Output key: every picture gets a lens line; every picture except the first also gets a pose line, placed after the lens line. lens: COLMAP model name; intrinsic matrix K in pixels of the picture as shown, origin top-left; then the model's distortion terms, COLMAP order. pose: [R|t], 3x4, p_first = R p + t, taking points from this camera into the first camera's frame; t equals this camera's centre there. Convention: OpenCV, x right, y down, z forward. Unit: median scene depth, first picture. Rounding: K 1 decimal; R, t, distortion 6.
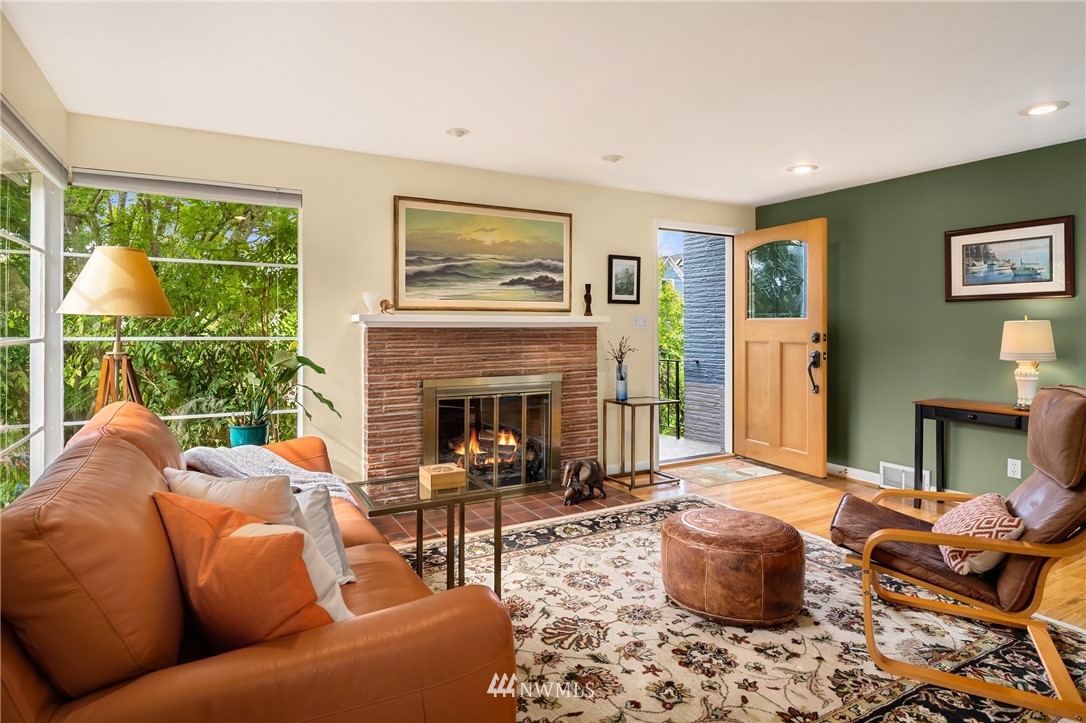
lens RADIAL K [[580.8, 0, 527.7], [0, 580.8, 310.3], [0, 0, 1]] dist [-0.003847, -0.004930]
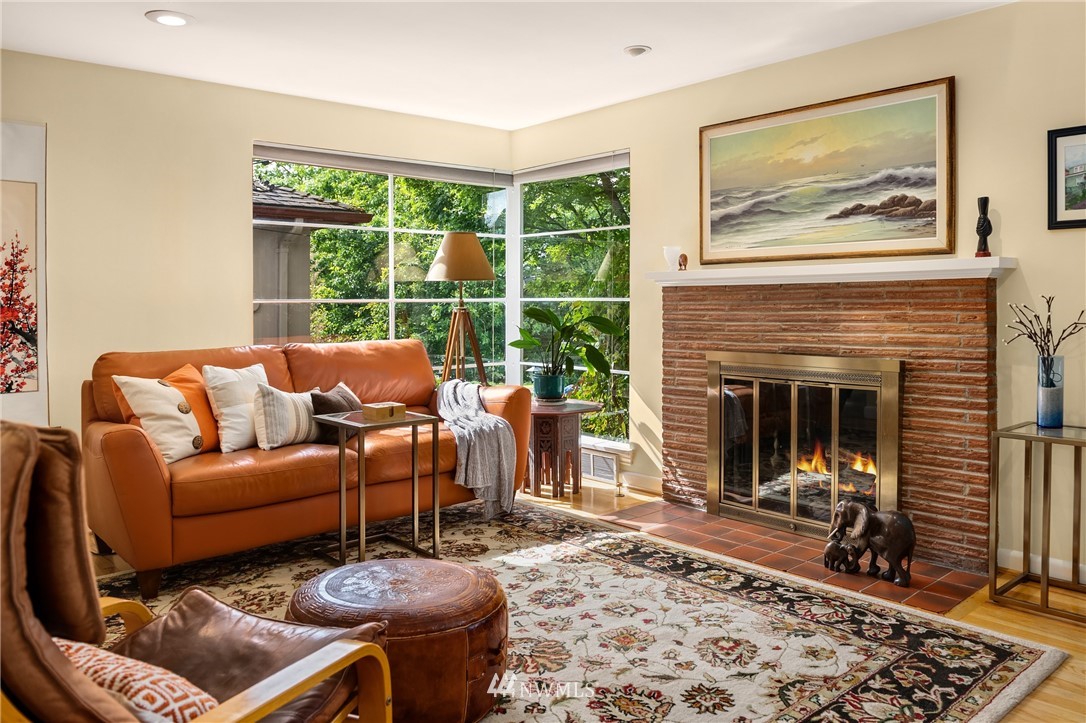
lens RADIAL K [[835.3, 0, 624.3], [0, 835.3, 273.7], [0, 0, 1]] dist [-0.010274, -0.009068]
pose [[0.266549, -0.033714, -0.963232, 0.906002], [0.033042, 0.999120, -0.025826, 0.039703], [0.963255, -0.024943, 0.267429, 0.580521]]
